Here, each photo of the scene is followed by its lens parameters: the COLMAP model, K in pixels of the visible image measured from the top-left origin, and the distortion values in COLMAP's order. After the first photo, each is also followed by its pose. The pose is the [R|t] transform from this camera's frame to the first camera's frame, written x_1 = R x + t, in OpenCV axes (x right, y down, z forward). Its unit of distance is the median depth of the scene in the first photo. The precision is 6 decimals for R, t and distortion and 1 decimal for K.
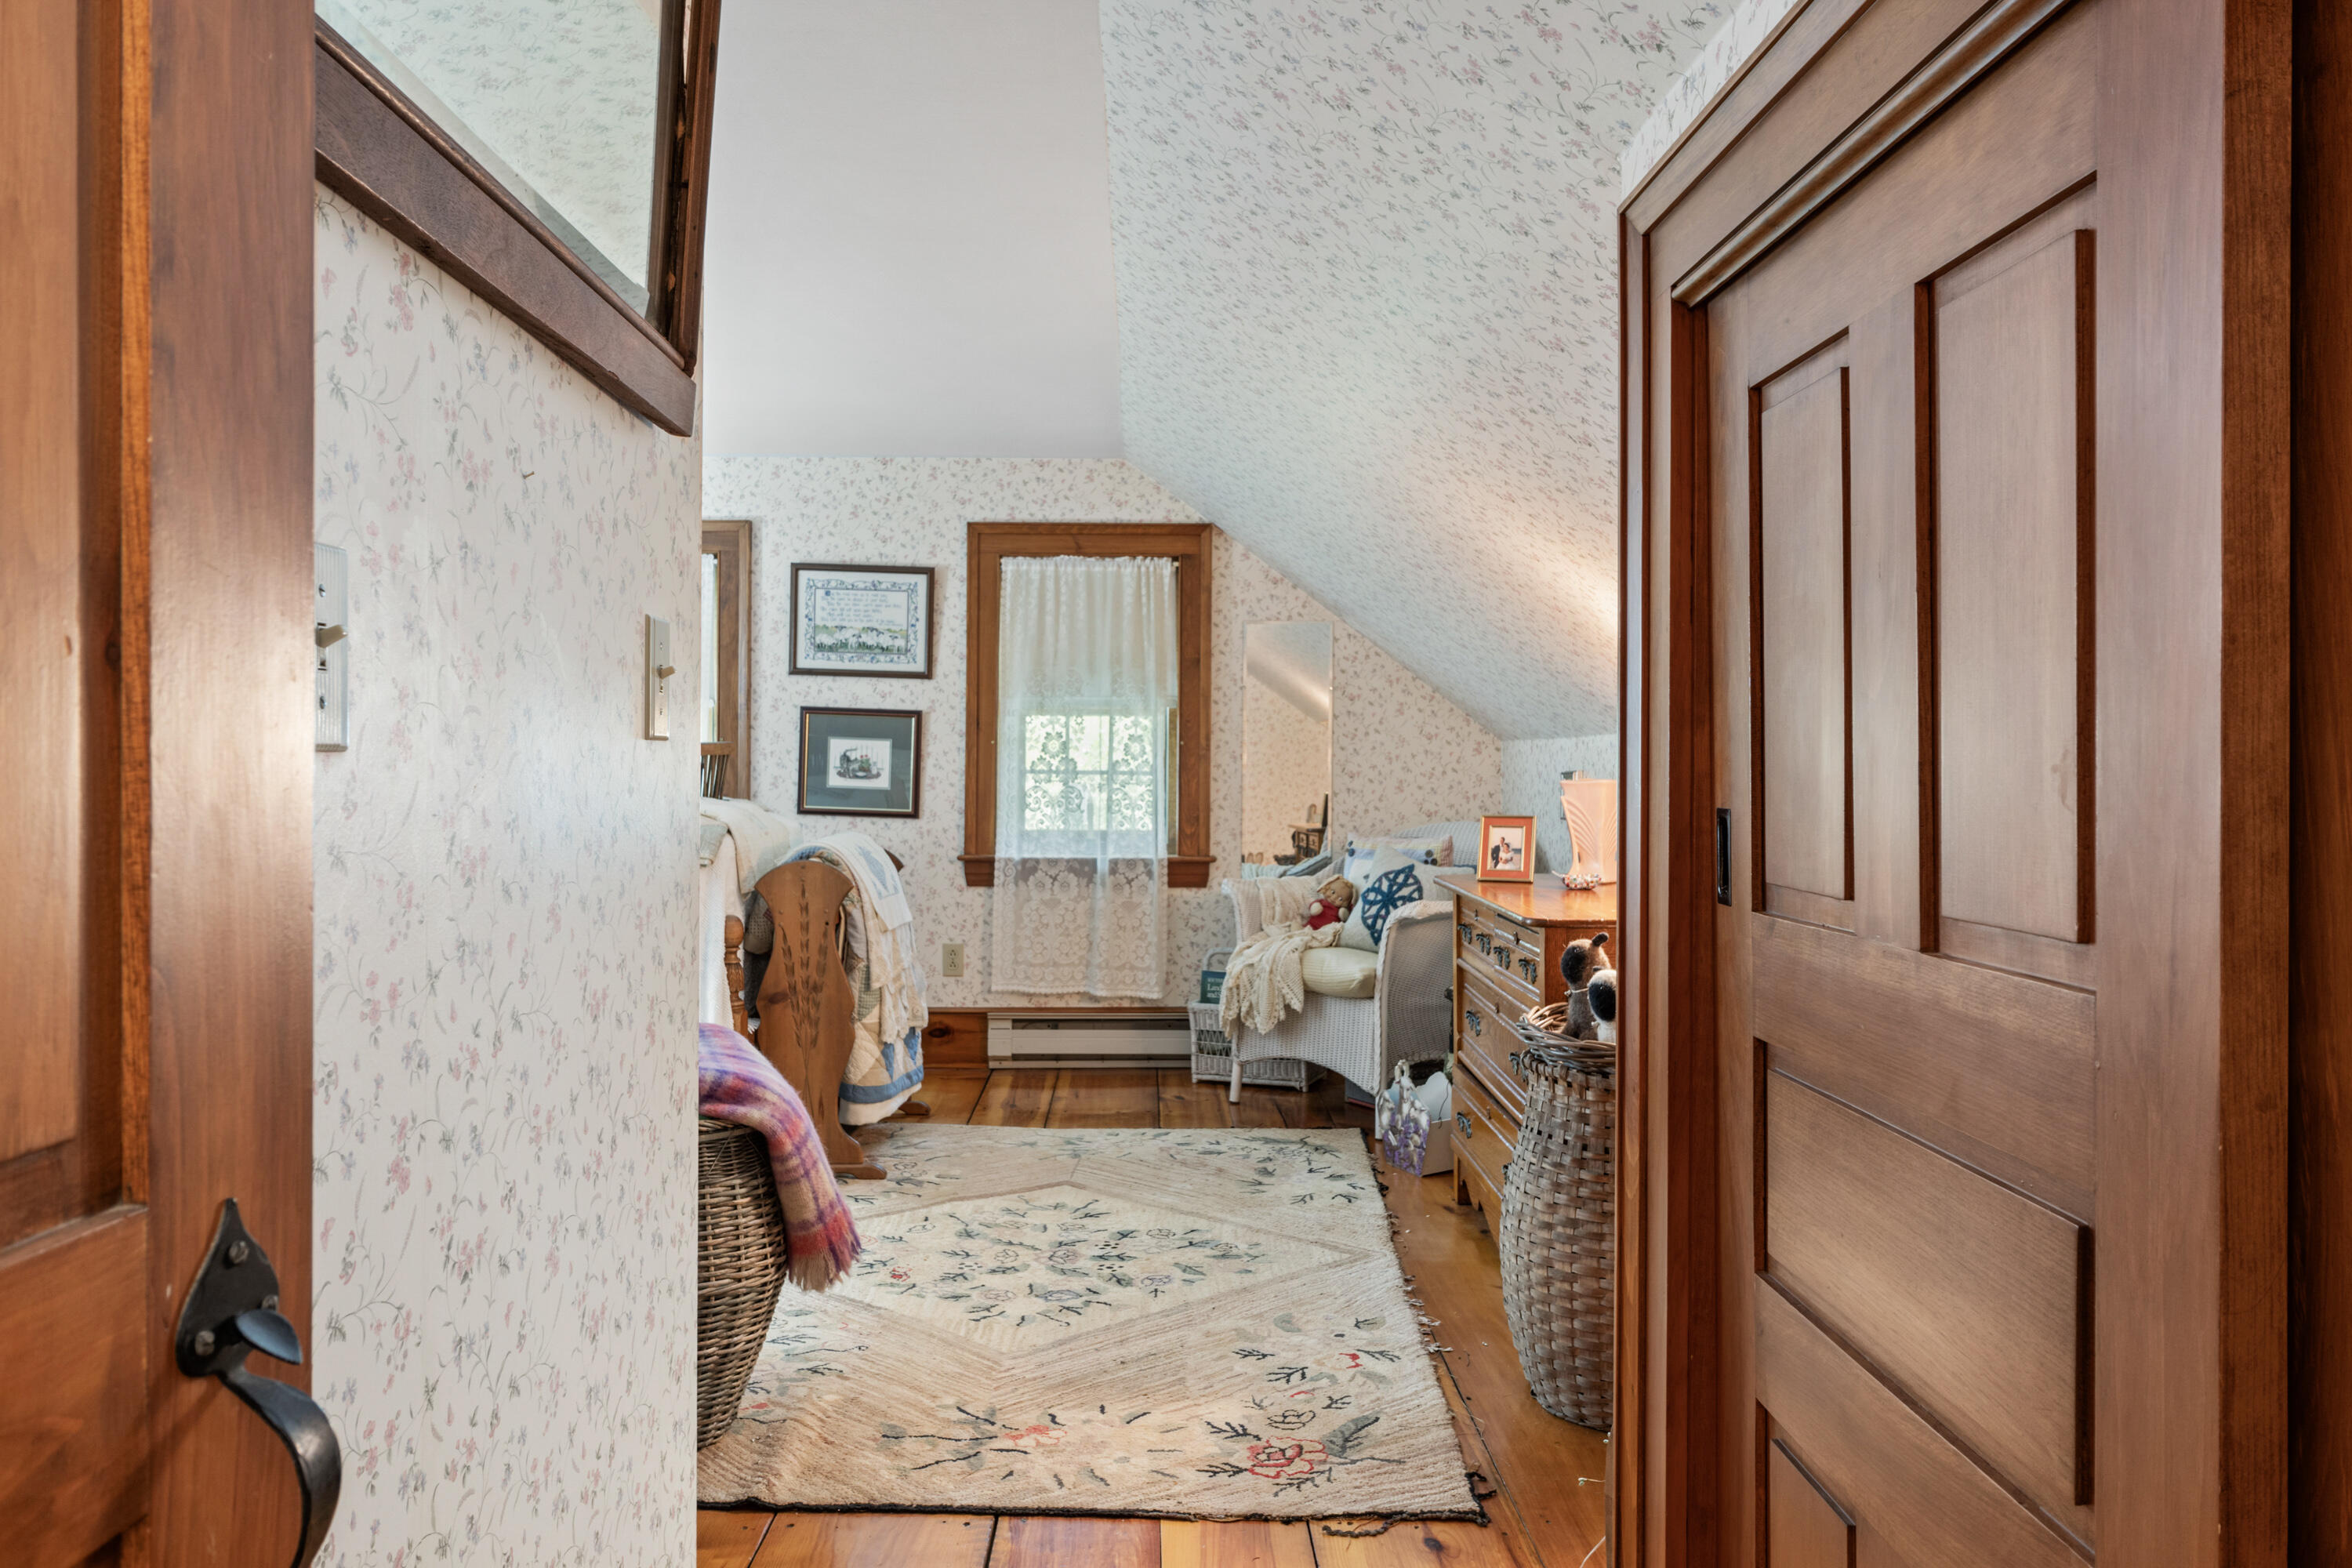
lens RADIAL K [[1830.1, 0, 1177.4], [0, 1830.1, 776.8], [0, 0, 1]] dist [-0.000616, 0.000142]
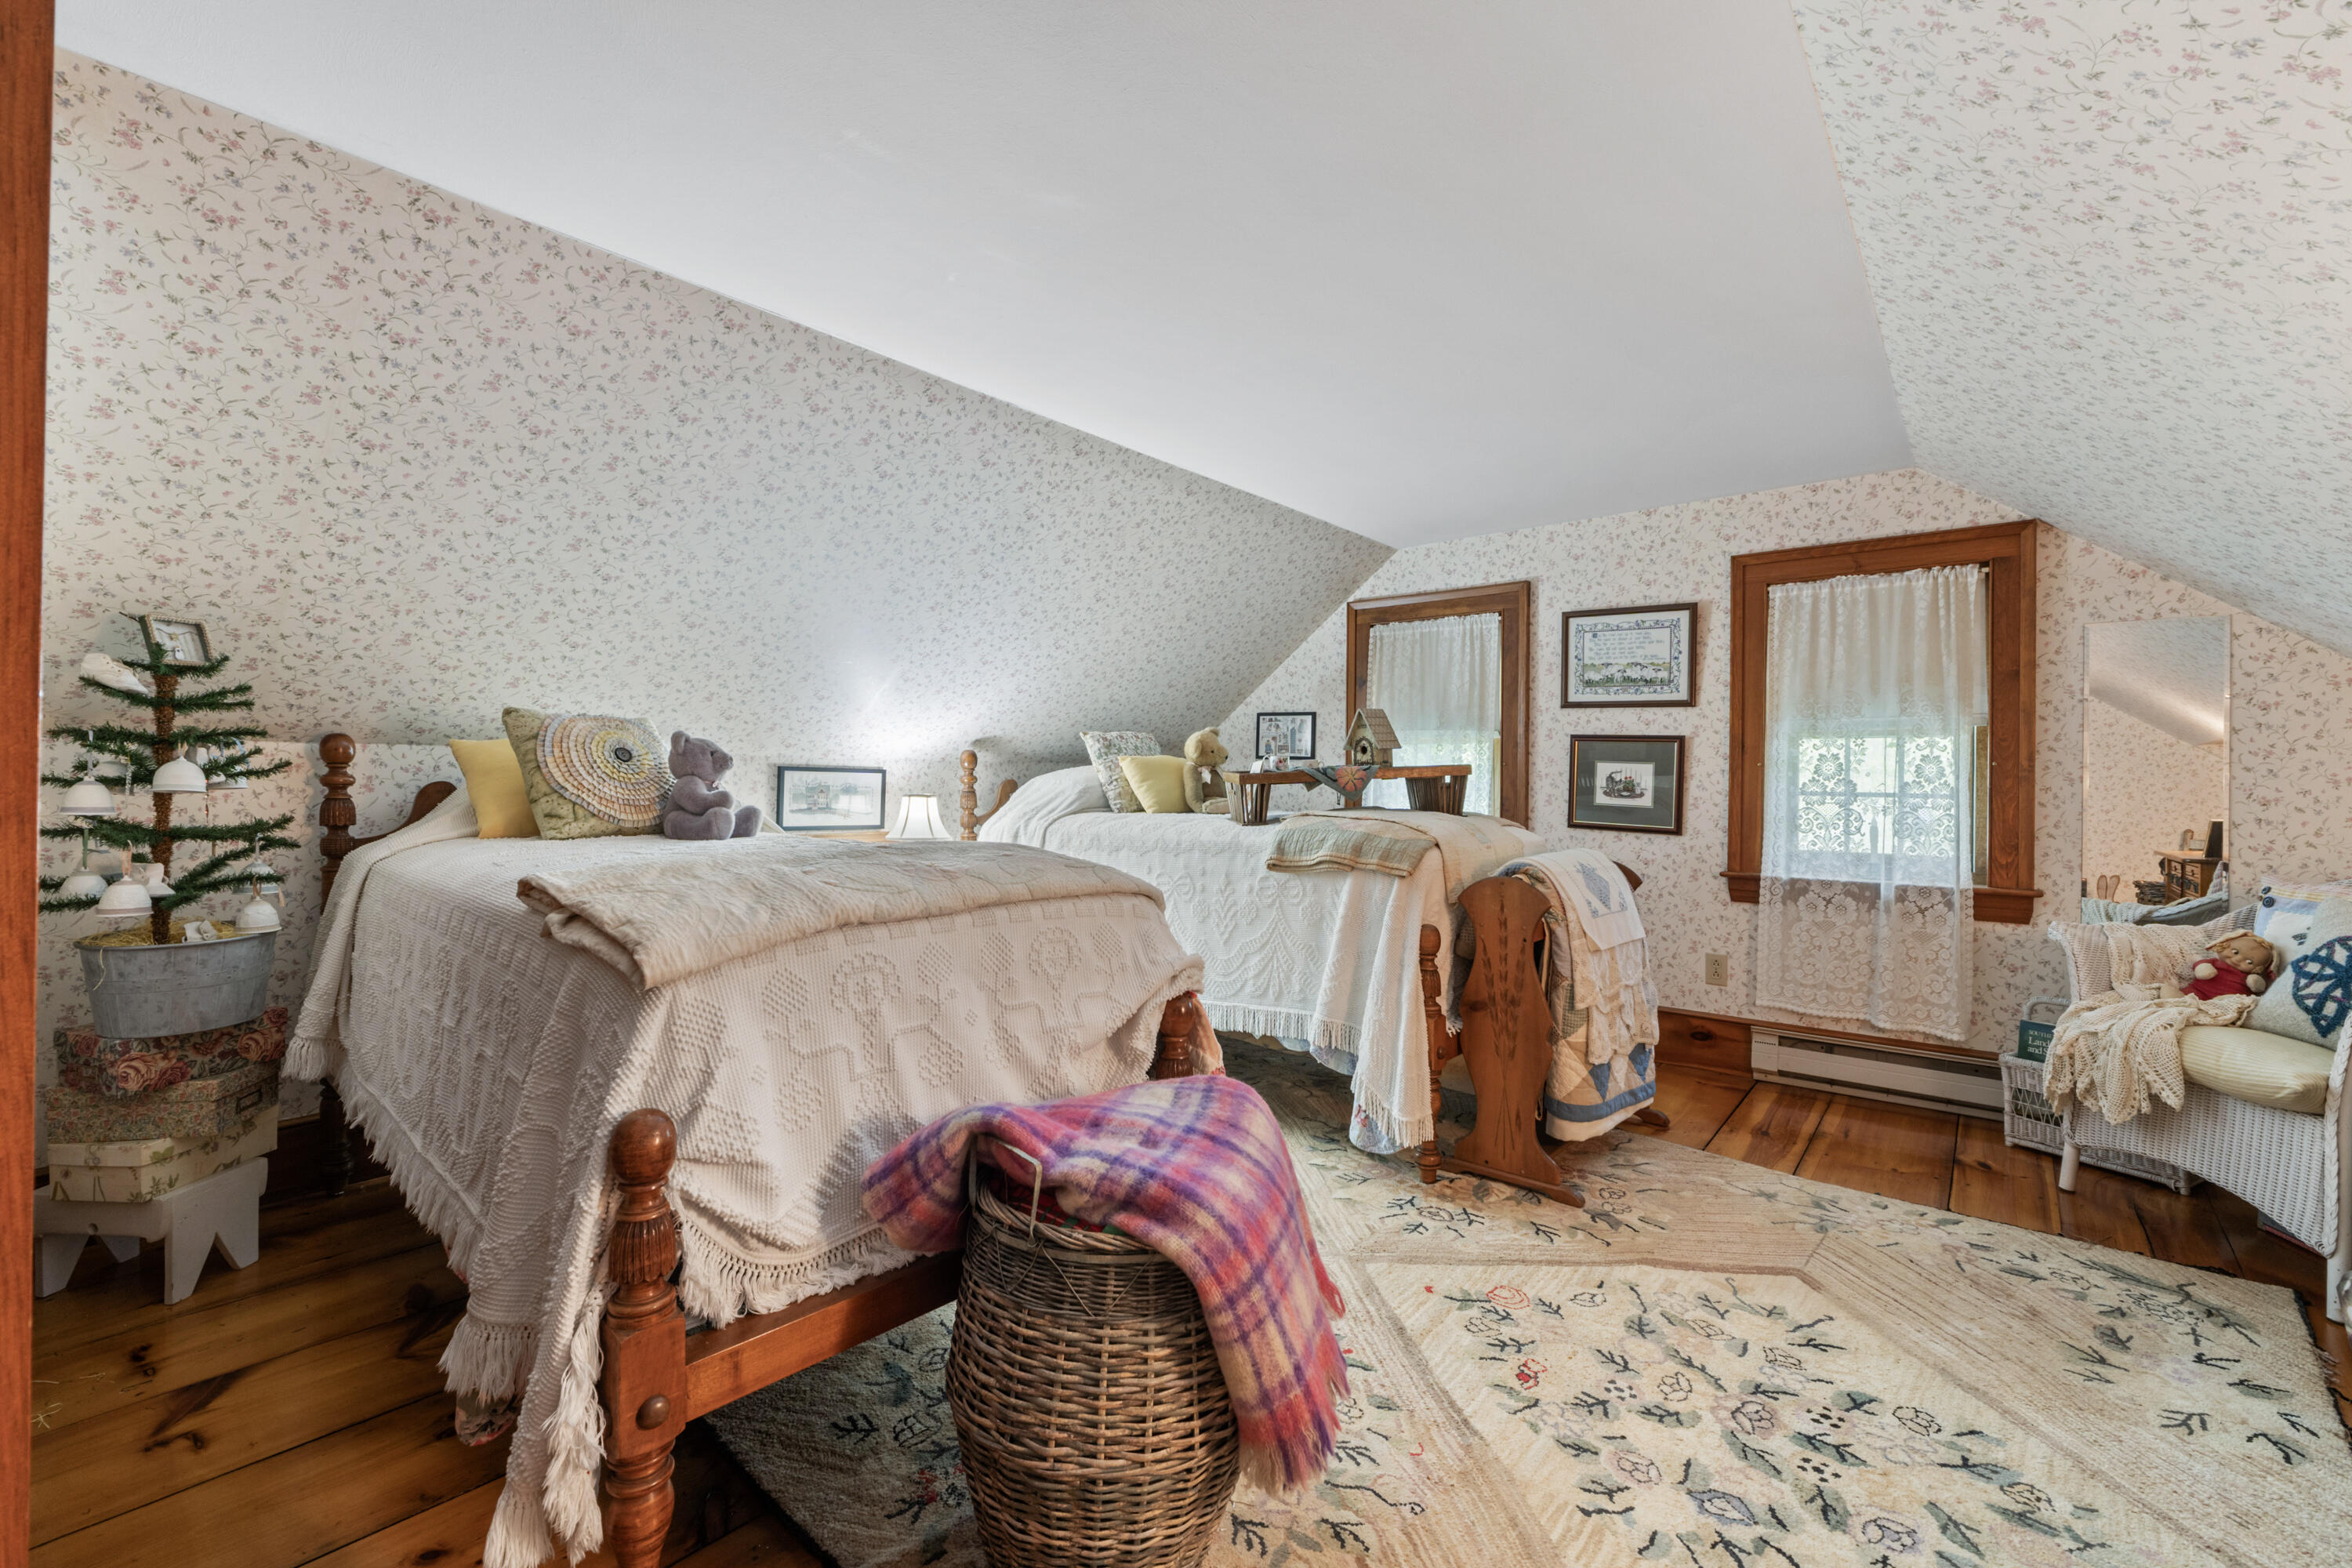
lens RADIAL K [[1010.4, 0, 1159.4], [0, 1010.4, 775.7], [0, 0, 1]] dist [-0.006862, 0.000423]
pose [[0.752555, 0.000242, -0.658530, 0.021176], [-0.011450, 0.999854, -0.012717, -0.001518], [0.658430, 0.017110, 0.752447, 0.373188]]
